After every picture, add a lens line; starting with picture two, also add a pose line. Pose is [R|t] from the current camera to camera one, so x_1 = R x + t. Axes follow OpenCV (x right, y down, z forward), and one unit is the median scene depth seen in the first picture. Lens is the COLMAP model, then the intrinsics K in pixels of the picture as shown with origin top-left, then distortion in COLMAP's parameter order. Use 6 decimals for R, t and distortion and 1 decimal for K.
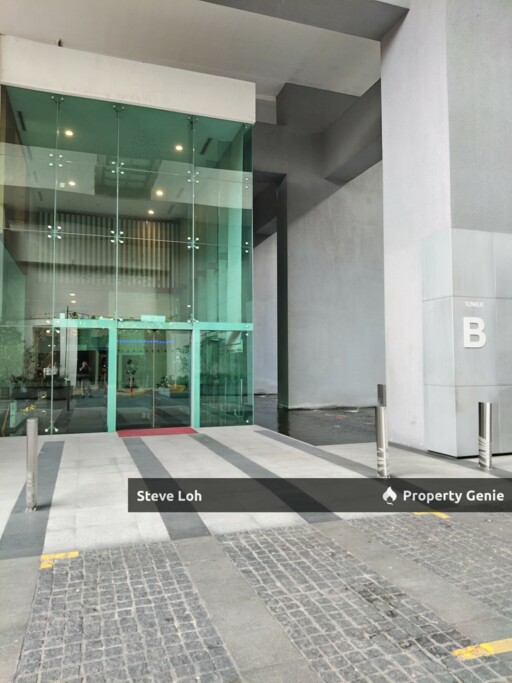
lens RADIAL K [[504.5, 0, 257.7], [0, 504.5, 340.0], [0, 0, 1]] dist [0.008491, -0.006531]
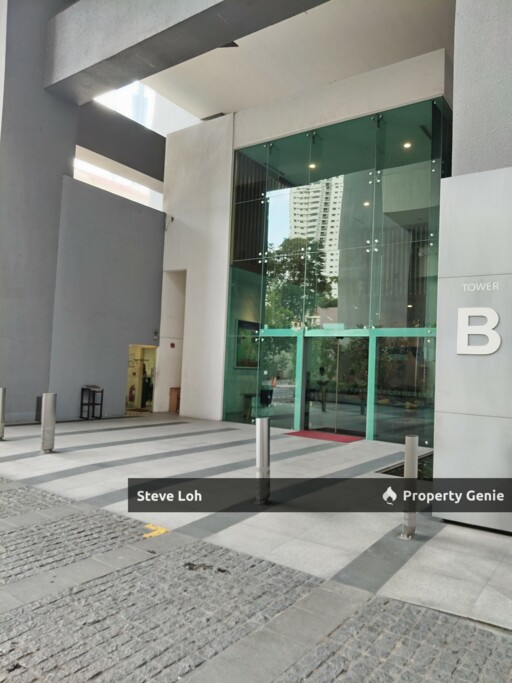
lens RADIAL K [[504.5, 0, 257.7], [0, 504.5, 340.0], [0, 0, 1]] dist [0.008491, -0.006531]
pose [[0.589974, -0.011236, -0.807344, 0.539864], [-0.009663, 0.999733, -0.020975, 0.008682], [0.807364, 0.020176, 0.589709, 0.275800]]
